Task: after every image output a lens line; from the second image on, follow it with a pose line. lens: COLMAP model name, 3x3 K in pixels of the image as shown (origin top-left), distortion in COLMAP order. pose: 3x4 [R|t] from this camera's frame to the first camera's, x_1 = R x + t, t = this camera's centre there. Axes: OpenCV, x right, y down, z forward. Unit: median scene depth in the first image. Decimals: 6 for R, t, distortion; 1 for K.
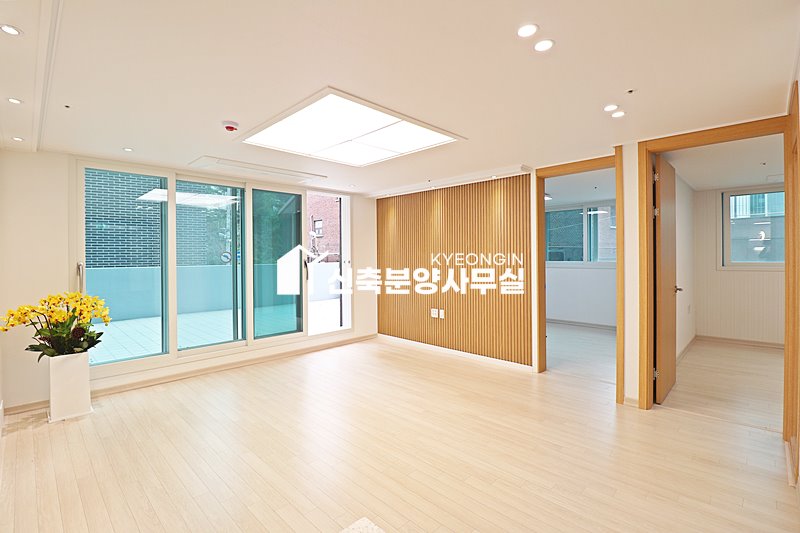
lens RADIAL K [[369.7, 0, 398.8], [0, 369.7, 258.8], [0, 0, 1]] dist [0.000520, -0.012641]
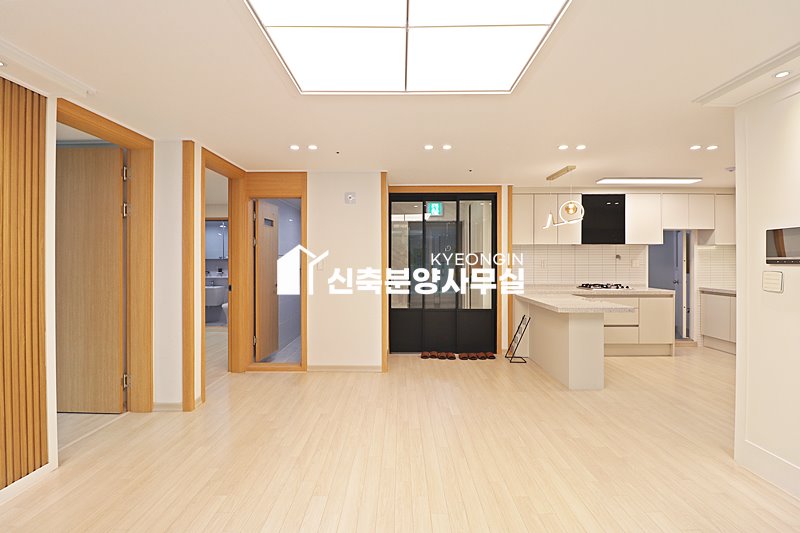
lens RADIAL K [[369.7, 0, 398.8], [0, 369.7, 258.8], [0, 0, 1]] dist [0.000520, -0.012641]
pose [[-0.694150, 0.008277, 0.719783, -0.337100], [0.010511, 0.999944, -0.001362, 0.004713], [-0.719754, 0.006620, -0.694198, 0.926384]]
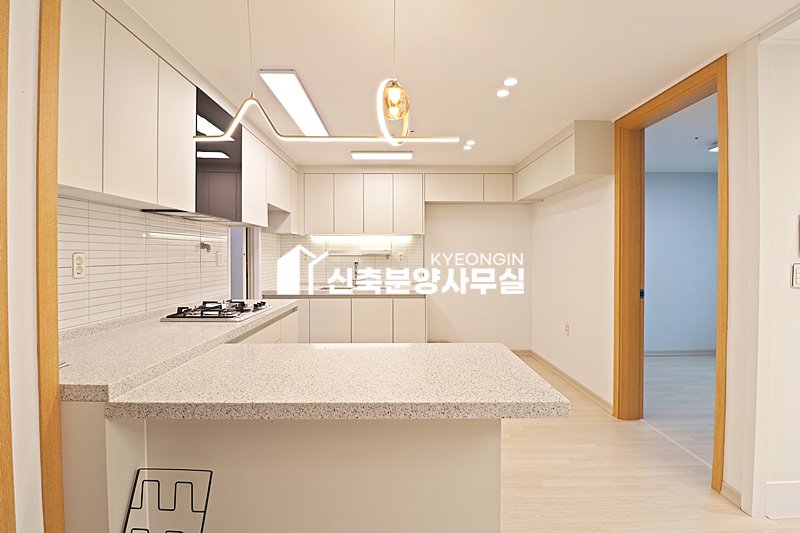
lens RADIAL K [[369.7, 0, 398.8], [0, 369.7, 258.8], [0, 0, 1]] dist [0.000520, -0.012641]
pose [[-0.708644, 0.014366, -0.705420, 0.233819], [-0.000907, 0.999773, 0.021271, 0.012244], [0.705566, 0.015713, -0.708470, 0.240228]]
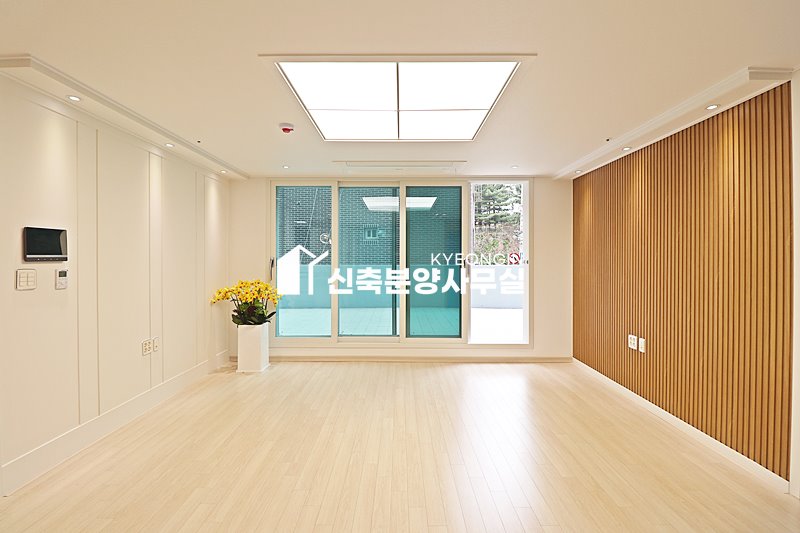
lens RADIAL K [[375.9, 0, 405.1], [0, 375.9, 261.8], [0, 0, 1]] dist [-0.000143, -0.000368]
pose [[0.706608, 0.014099, -0.707465, 0.320492], [-0.012351, 0.999895, 0.007590, 0.006431], [0.707498, 0.003374, 0.706708, 0.282037]]
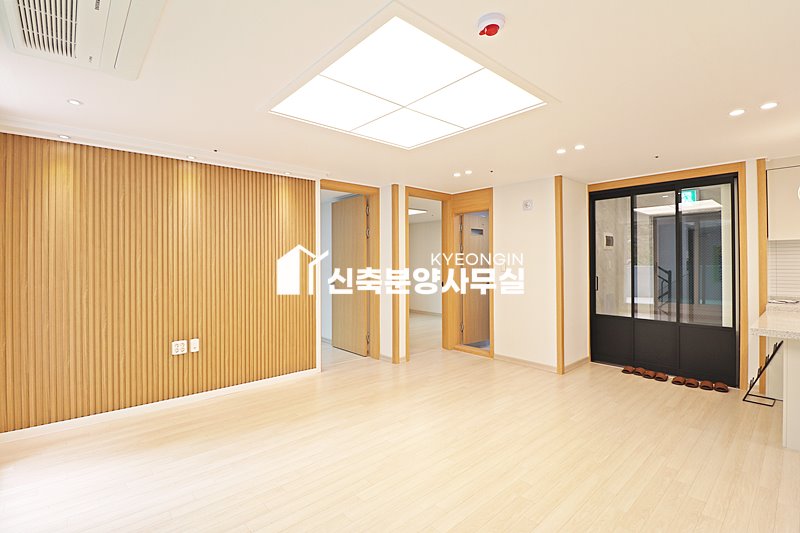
lens RADIAL K [[369.7, 0, 398.8], [0, 369.7, 258.8], [0, 0, 1]] dist [0.000520, -0.012641]
pose [[0.066823, 0.014775, 0.997655, -0.607651], [0.012251, 0.999803, -0.015627, 0.005632], [-0.997690, 0.013266, 0.066629, 0.648635]]
